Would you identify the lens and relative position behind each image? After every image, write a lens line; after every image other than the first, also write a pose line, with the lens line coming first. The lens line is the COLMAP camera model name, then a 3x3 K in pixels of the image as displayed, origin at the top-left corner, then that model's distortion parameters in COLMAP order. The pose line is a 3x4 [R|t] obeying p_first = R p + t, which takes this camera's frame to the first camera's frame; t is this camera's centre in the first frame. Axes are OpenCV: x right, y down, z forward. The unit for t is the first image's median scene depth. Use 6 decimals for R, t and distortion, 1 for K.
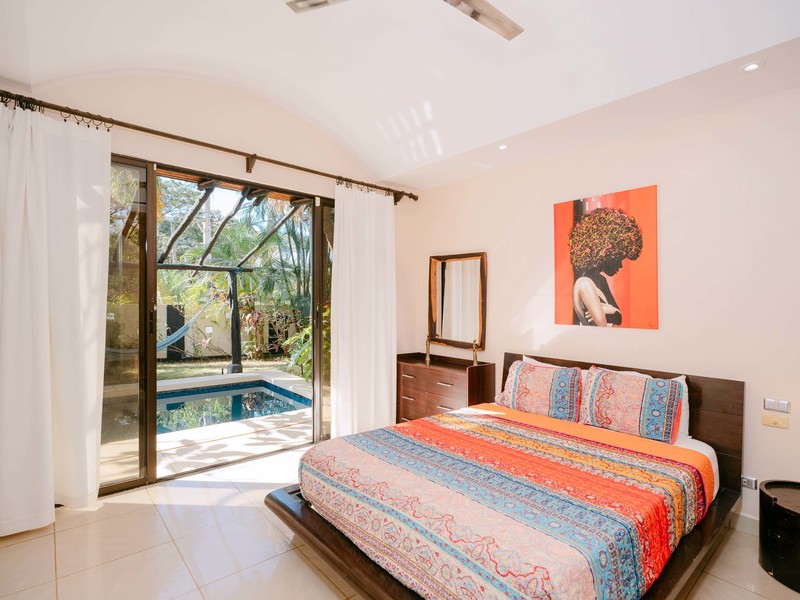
lens RADIAL K [[403.8, 0, 406.1], [0, 403.8, 305.6], [0, 0, 1]] dist [-0.002974, 0.001094]
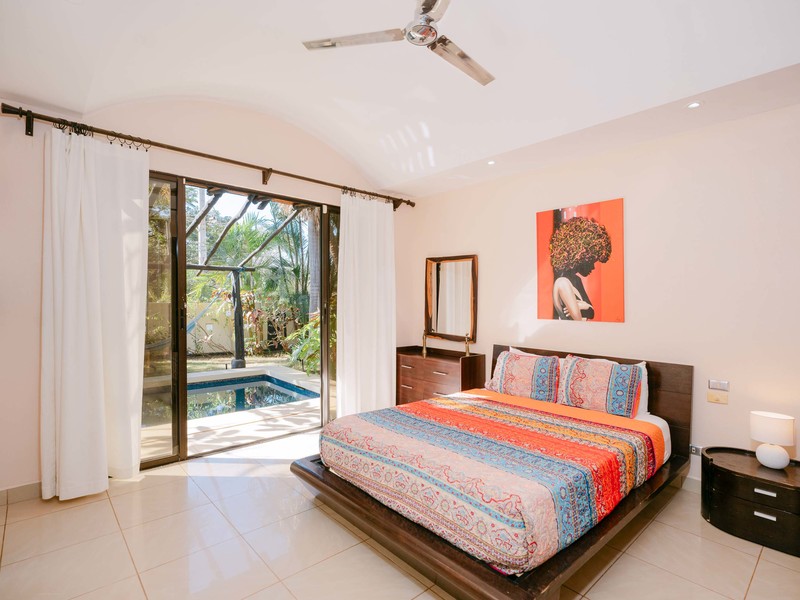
lens RADIAL K [[403.8, 0, 404.4], [0, 403.8, 305.0], [0, 0, 1]] dist [-0.002974, 0.001094]
pose [[0.999900, -0.003268, 0.013784, -0.021842], [0.003205, 0.999984, 0.004655, 0.000549], [-0.013799, -0.004610, 0.999894, -0.138496]]
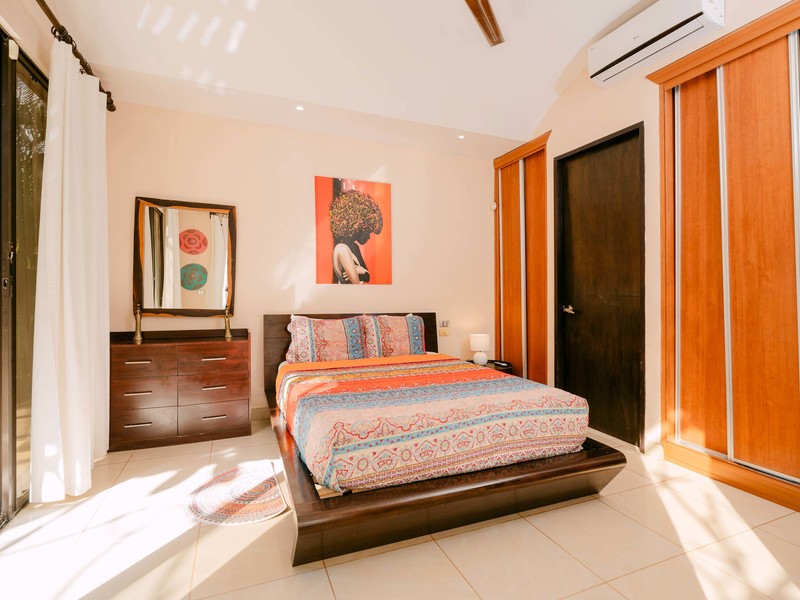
lens RADIAL K [[403.8, 0, 402.9], [0, 403.8, 286.4], [0, 0, 1]] dist [-0.002974, 0.001094]
pose [[0.331353, -0.002523, 0.943503, -0.662342], [0.006563, 0.999978, 0.000369, 0.059945], [-0.943484, 0.006070, 0.331363, 0.443138]]
